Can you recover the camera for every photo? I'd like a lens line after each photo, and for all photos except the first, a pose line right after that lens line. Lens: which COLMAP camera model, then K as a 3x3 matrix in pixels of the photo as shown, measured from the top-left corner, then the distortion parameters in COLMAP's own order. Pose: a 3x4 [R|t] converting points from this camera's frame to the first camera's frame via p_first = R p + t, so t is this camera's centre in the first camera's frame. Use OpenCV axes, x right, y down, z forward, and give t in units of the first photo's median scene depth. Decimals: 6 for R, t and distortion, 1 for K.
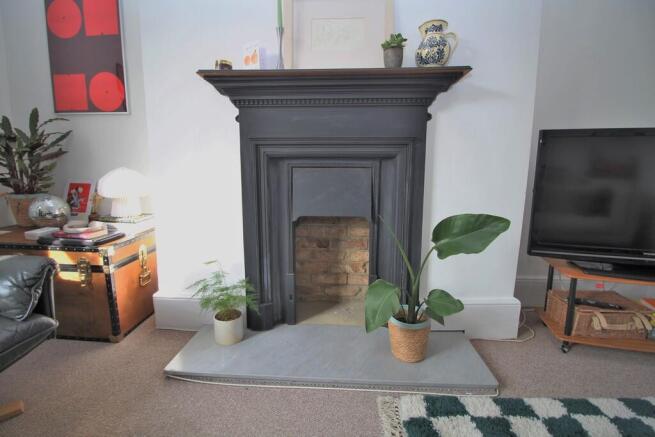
lens RADIAL K [[306.8, 0, 328.6], [0, 306.8, 215.8], [0, 0, 1]] dist [-0.003274, -0.000765]
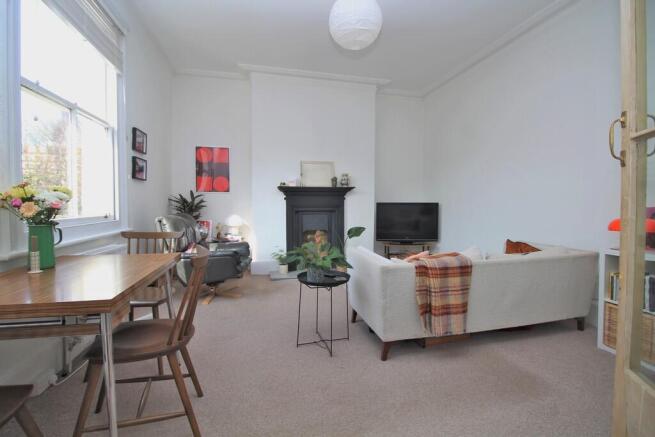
lens RADIAL K [[306.8, 0, 328.6], [0, 306.8, 215.8], [0, 0, 1]] dist [-0.003274, -0.000765]
pose [[0.964529, -0.012176, 0.263696, -0.675323], [0.040158, 0.994077, -0.100987, 0.174557], [-0.260904, 0.107994, 0.959305, -1.992467]]
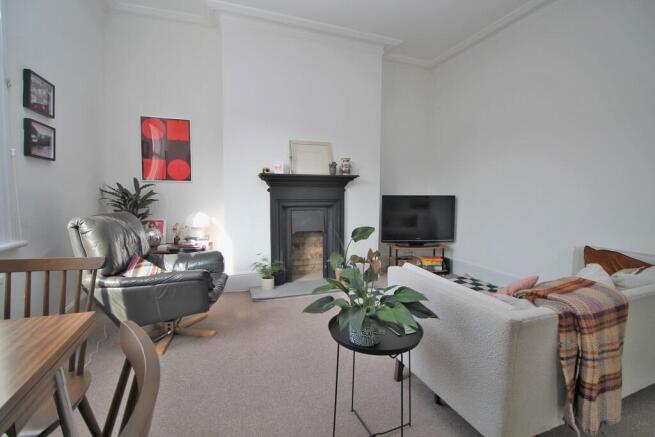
lens RADIAL K [[306.8, 0, 328.6], [0, 306.8, 215.8], [0, 0, 1]] dist [-0.003274, -0.000765]
pose [[0.924402, -0.025972, 0.380534, -0.749549], [0.055528, 0.996214, -0.066897, 0.051639], [-0.377356, 0.082970, 0.922344, -1.251353]]
